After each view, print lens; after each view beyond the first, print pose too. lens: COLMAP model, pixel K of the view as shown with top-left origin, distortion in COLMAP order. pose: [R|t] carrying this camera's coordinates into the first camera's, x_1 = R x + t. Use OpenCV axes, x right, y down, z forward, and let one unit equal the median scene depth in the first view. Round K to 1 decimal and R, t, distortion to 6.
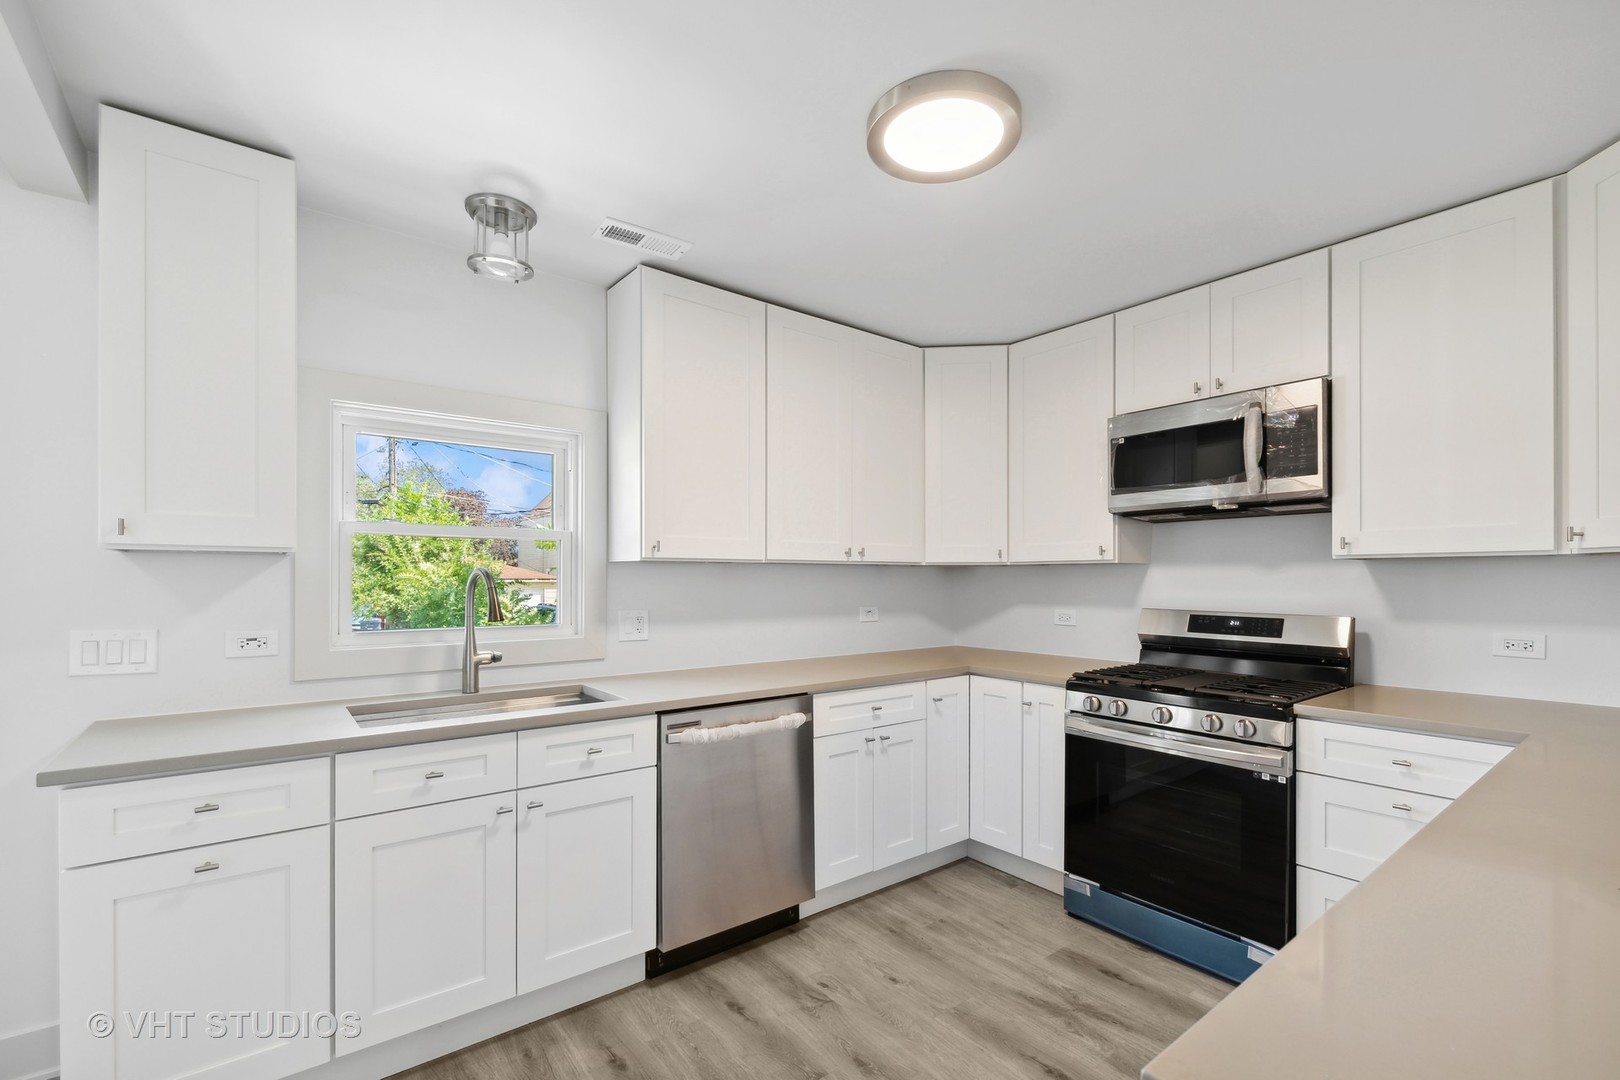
lens RADIAL K [[712.1, 0, 812.2], [0, 712.1, 578.0], [0, 0, 1]] dist [-0.000760, -0.000086]
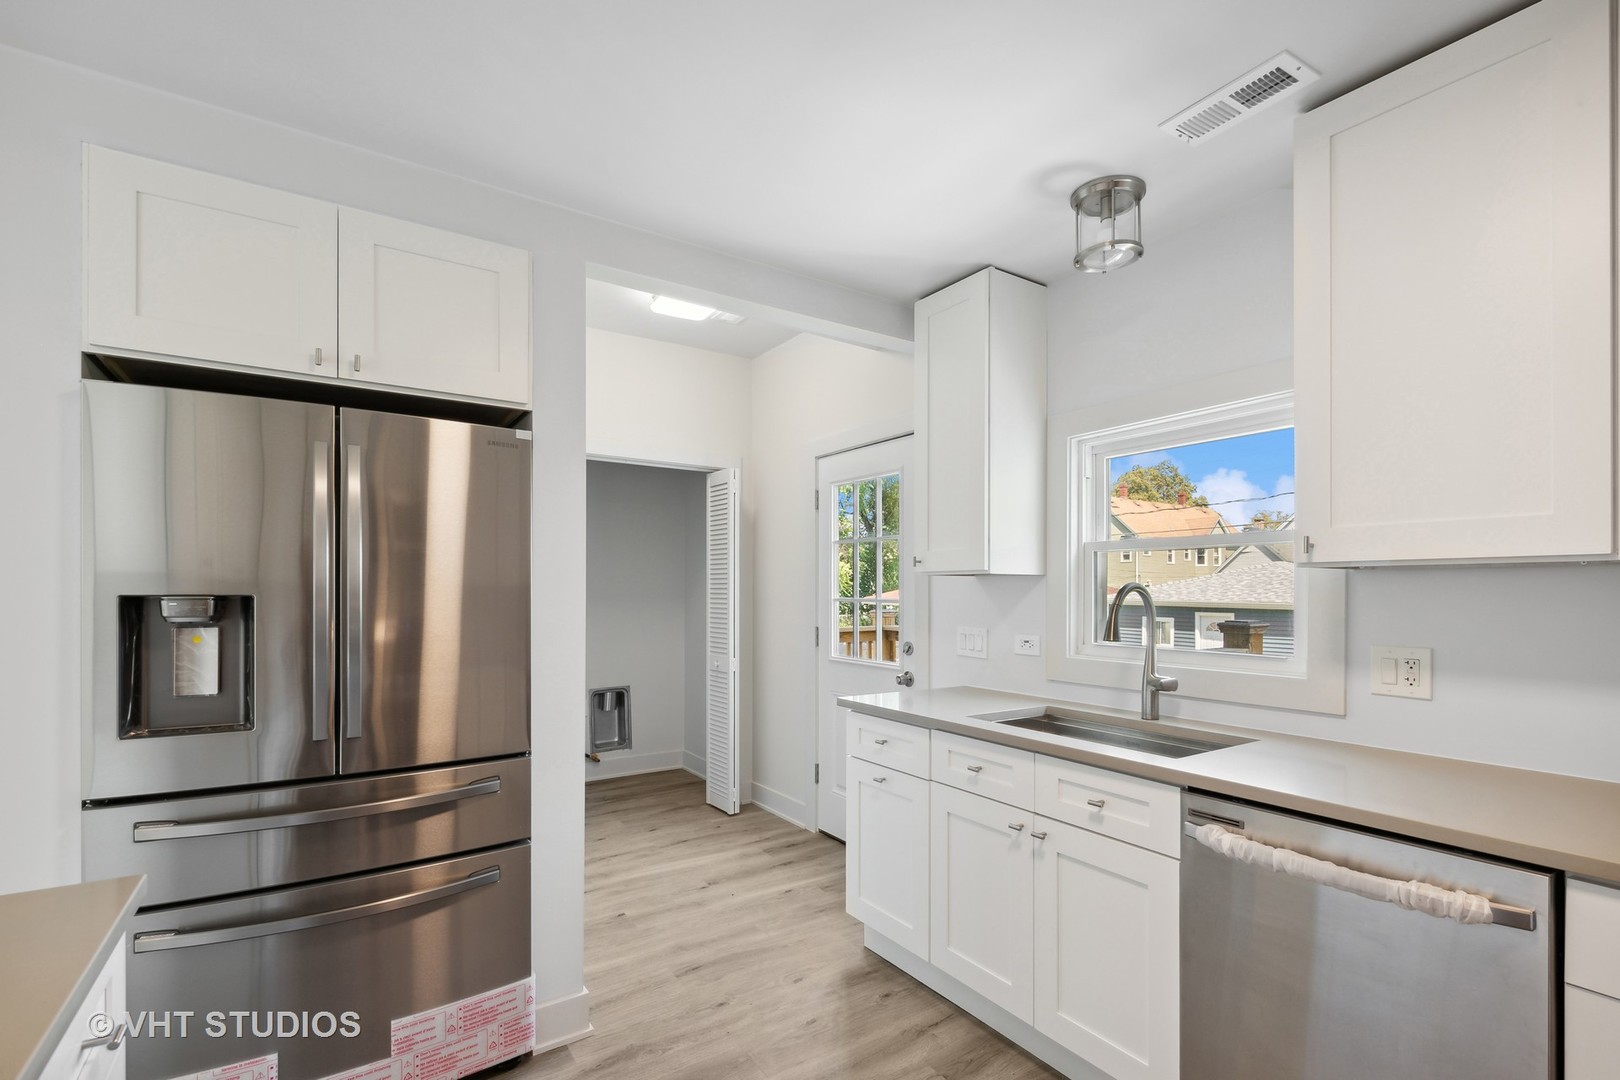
lens RADIAL K [[729.7, 0, 811.2], [0, 729.7, 587.3], [0, 0, 1]] dist [0.025909, 0.000083]
pose [[-0.074830, -0.005126, -0.997183, 0.530149], [0.001053, 0.999986, -0.005219, -0.004177], [0.997196, -0.001440, -0.074823, 0.676878]]
